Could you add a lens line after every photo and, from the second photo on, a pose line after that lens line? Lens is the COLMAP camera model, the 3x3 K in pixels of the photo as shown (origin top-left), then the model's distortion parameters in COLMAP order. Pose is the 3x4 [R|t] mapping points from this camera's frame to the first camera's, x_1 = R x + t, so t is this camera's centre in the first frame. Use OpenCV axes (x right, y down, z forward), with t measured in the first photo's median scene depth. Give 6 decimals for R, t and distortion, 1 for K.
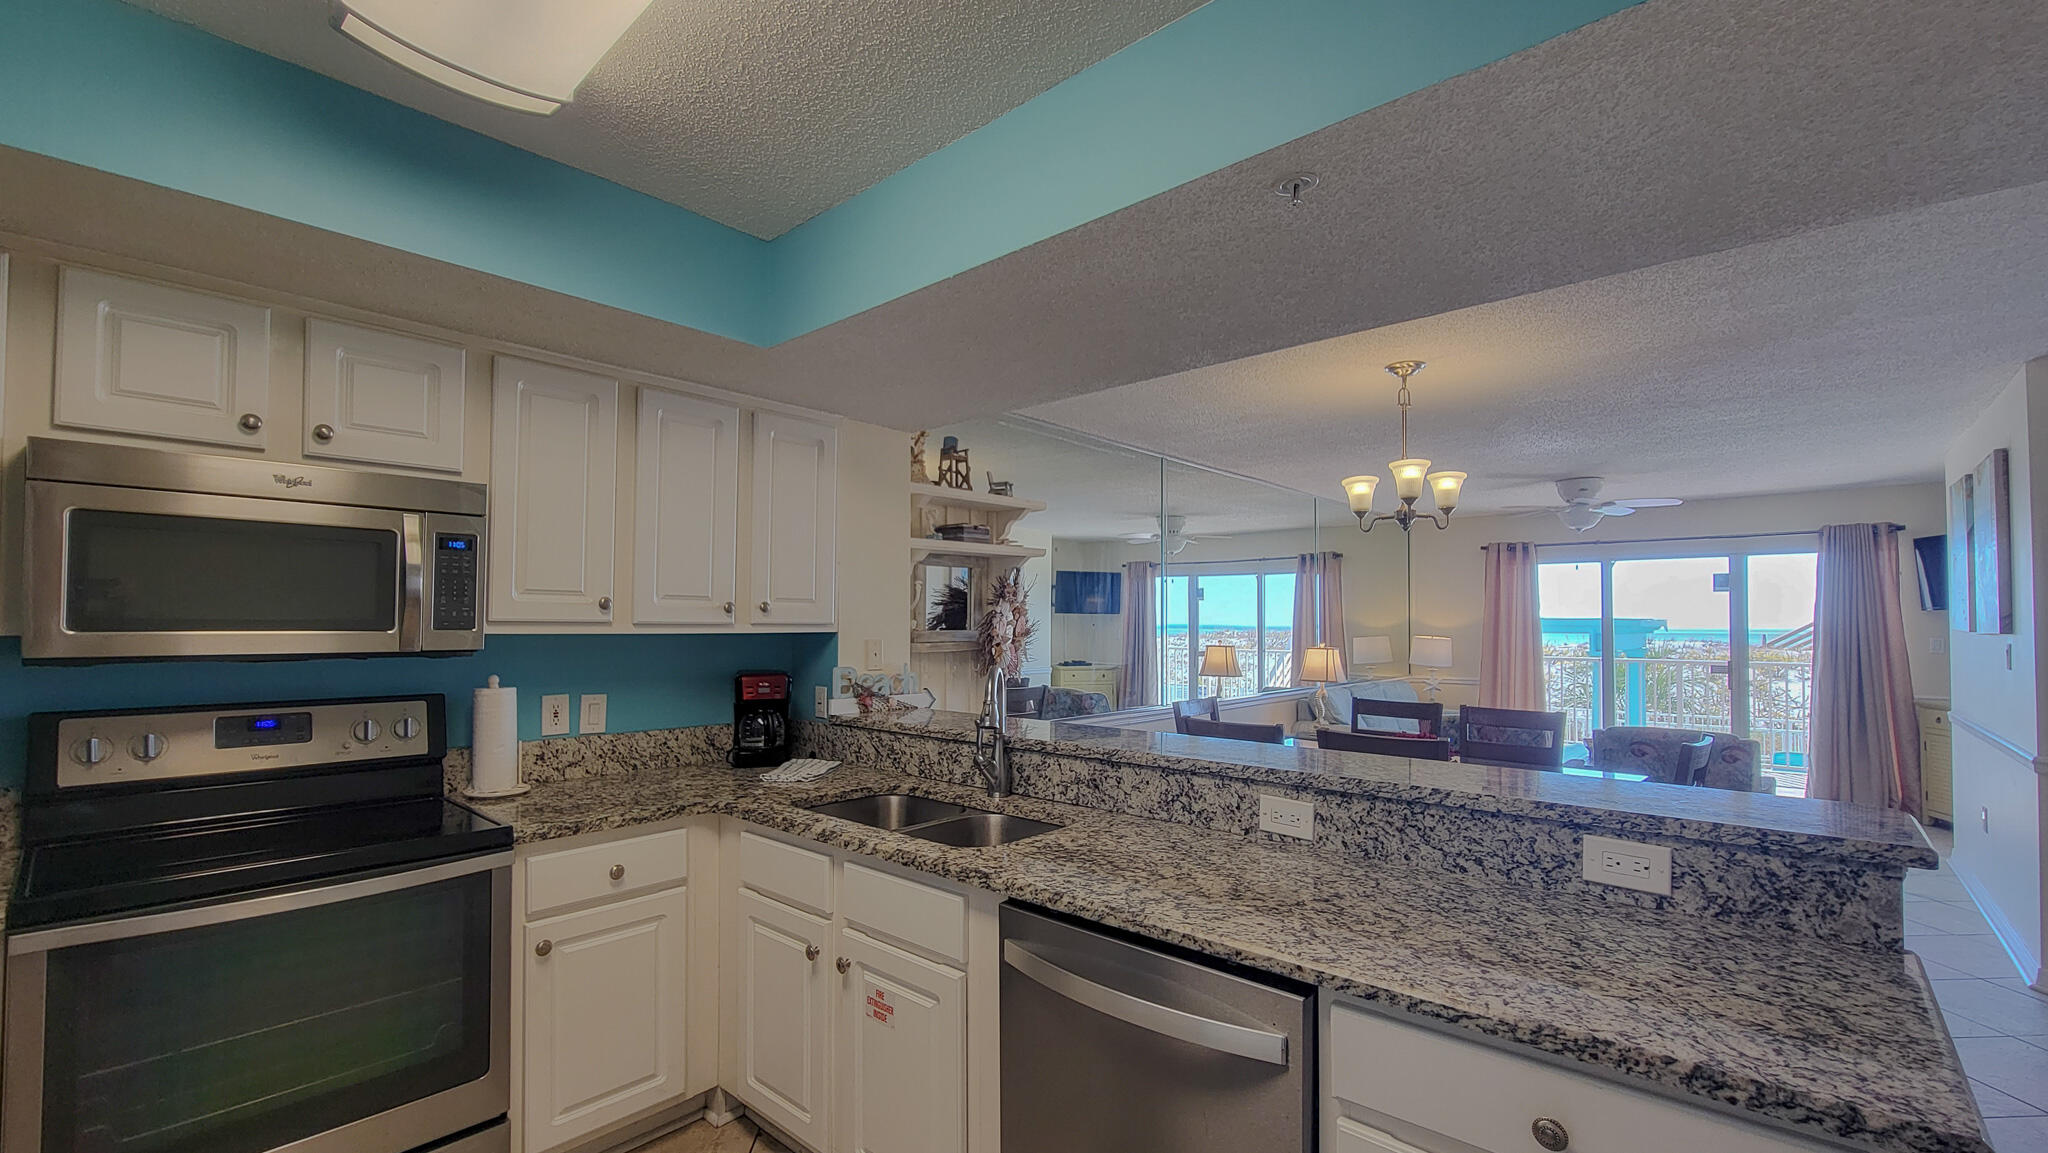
lens RADIAL K [[857.0, 0, 1014.8], [0, 857.0, 604.9], [0, 0, 1]] dist [-0.003150, -0.000536]
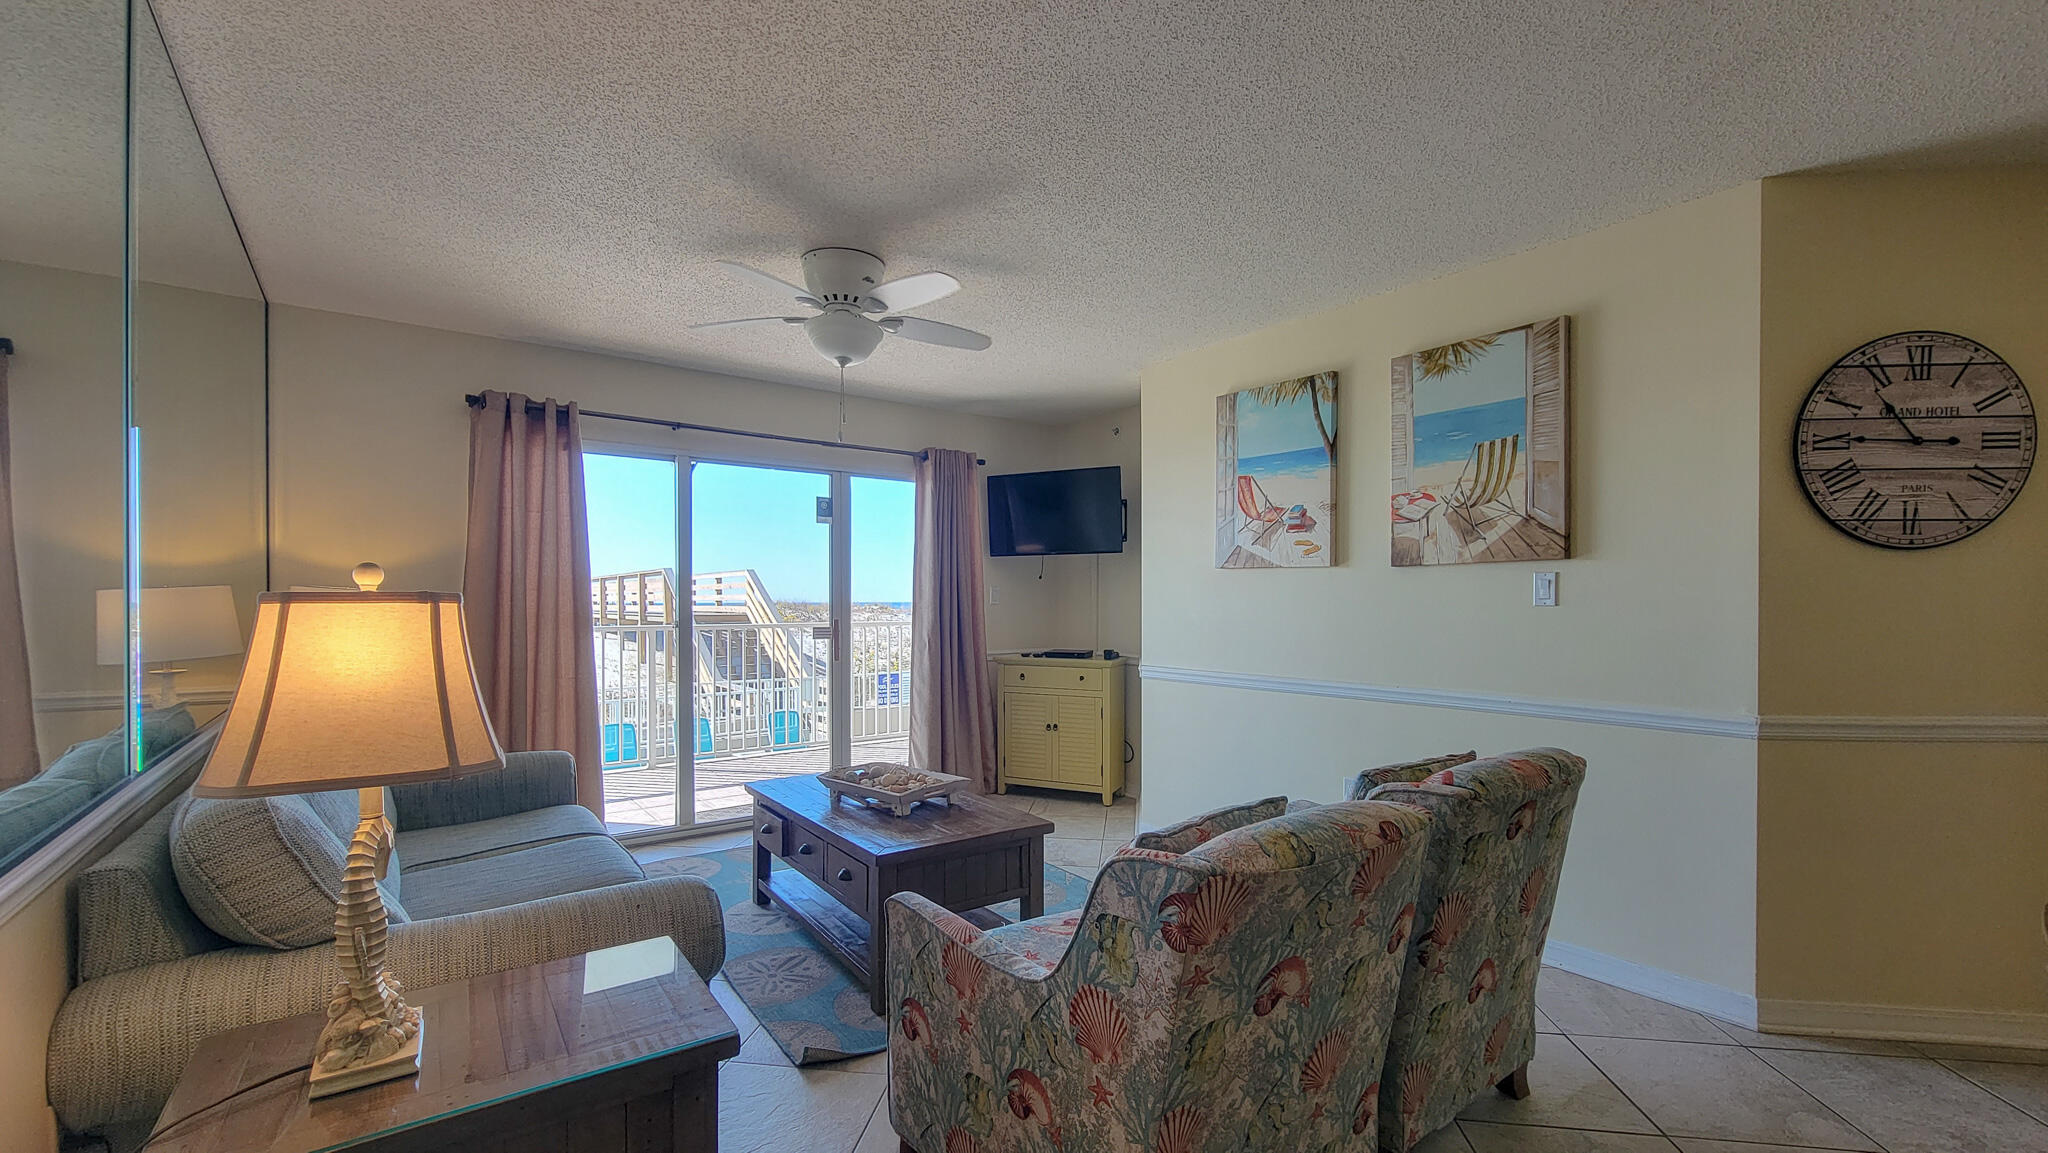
lens RADIAL K [[839.5, 0, 1015.2], [0, 839.5, 604.7], [0, 0, 1]] dist [-0.003052, -0.000700]
pose [[0.192973, -0.009397, 0.981159, 0.377507], [-0.020189, 0.999704, 0.013546, 0.086822], [-0.980996, -0.022423, 0.192726, 1.554640]]
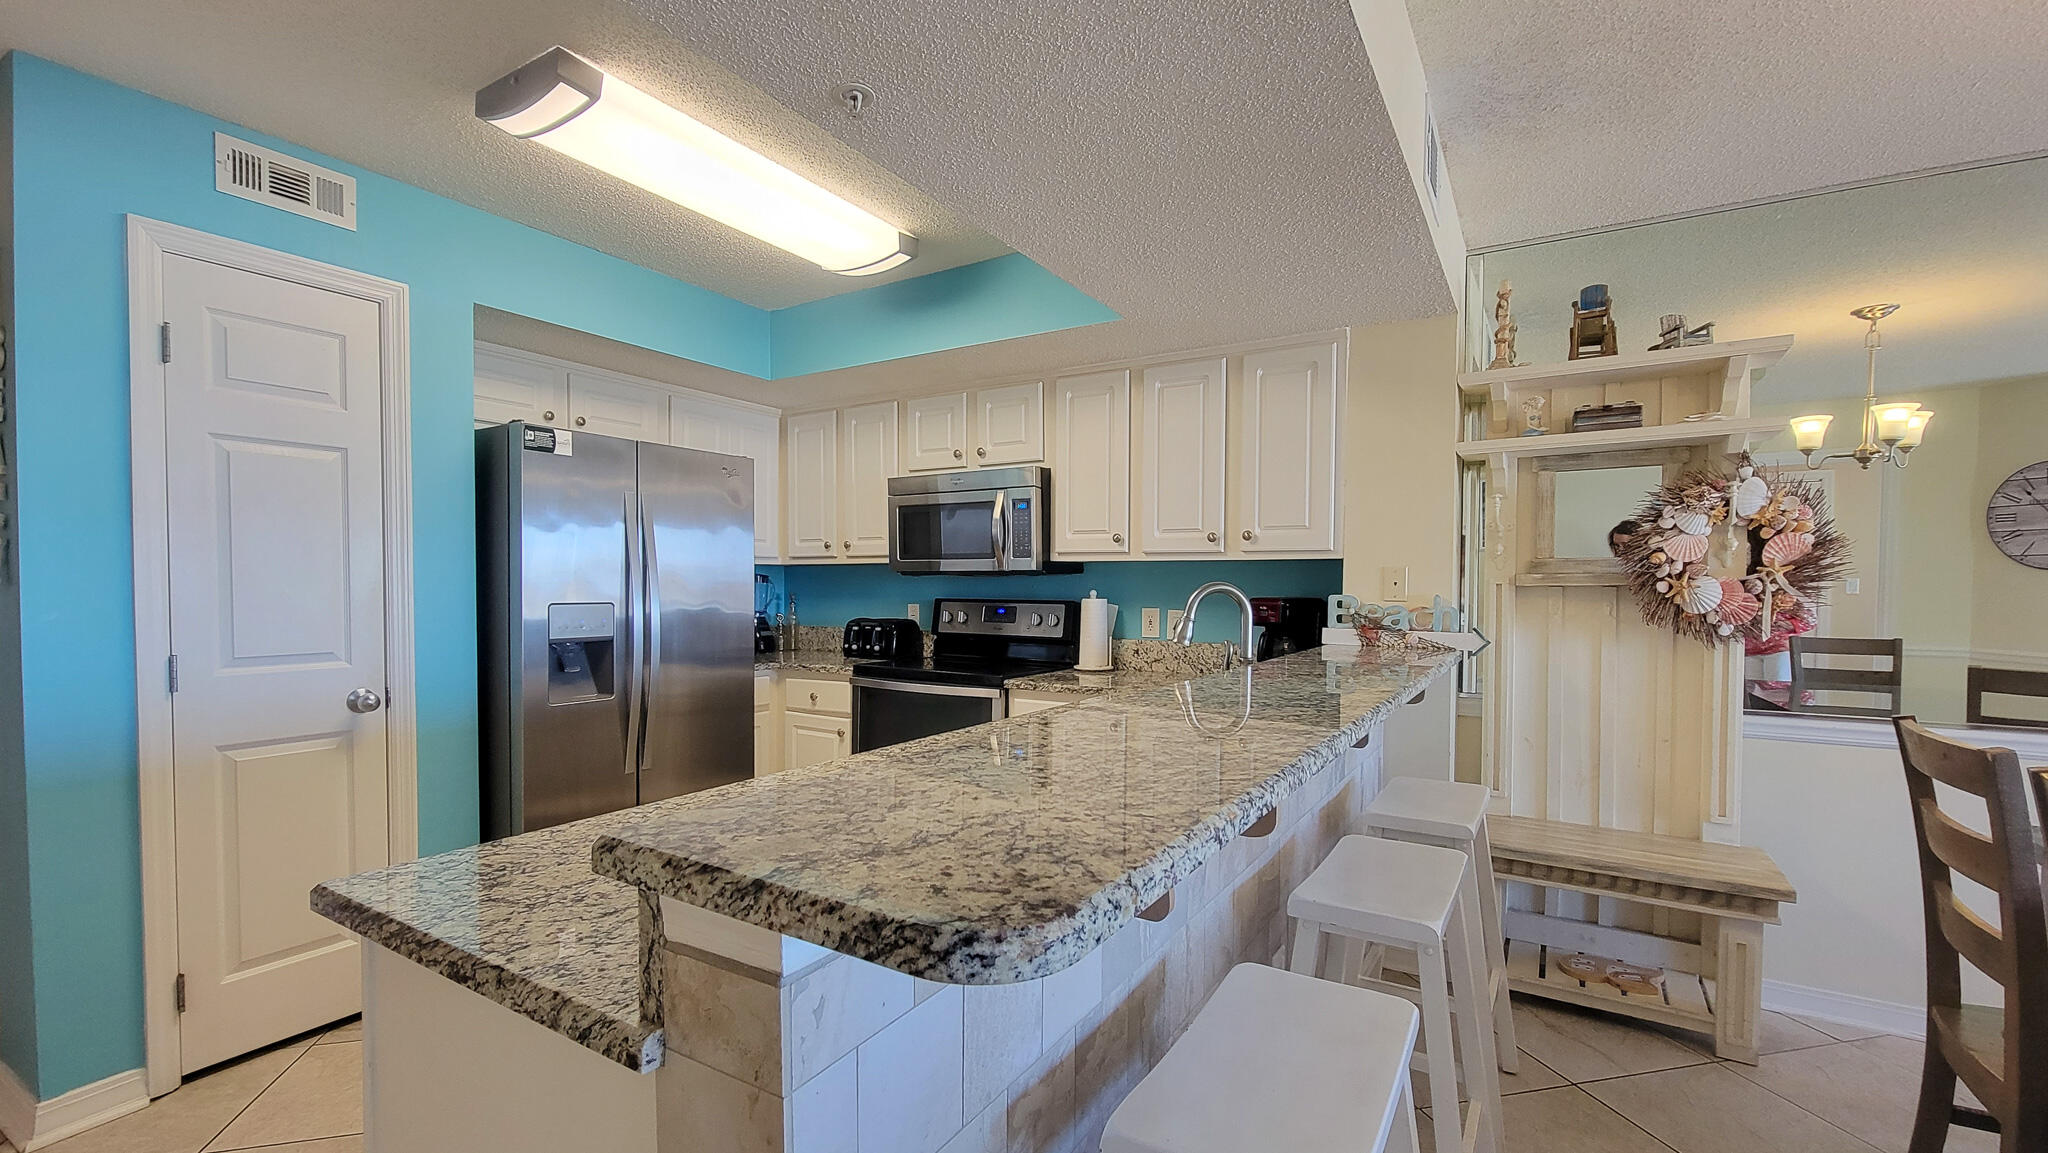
lens RADIAL K [[867.6, 0, 1016.6], [0, 867.6, 606.1], [0, 0, 1]] dist [-0.004234, -0.000043]
pose [[0.182299, 0.025490, -0.982913, 0.652001], [0.017612, 0.999419, 0.029184, 0.048403], [0.983085, -0.022631, 0.181744, 0.453649]]
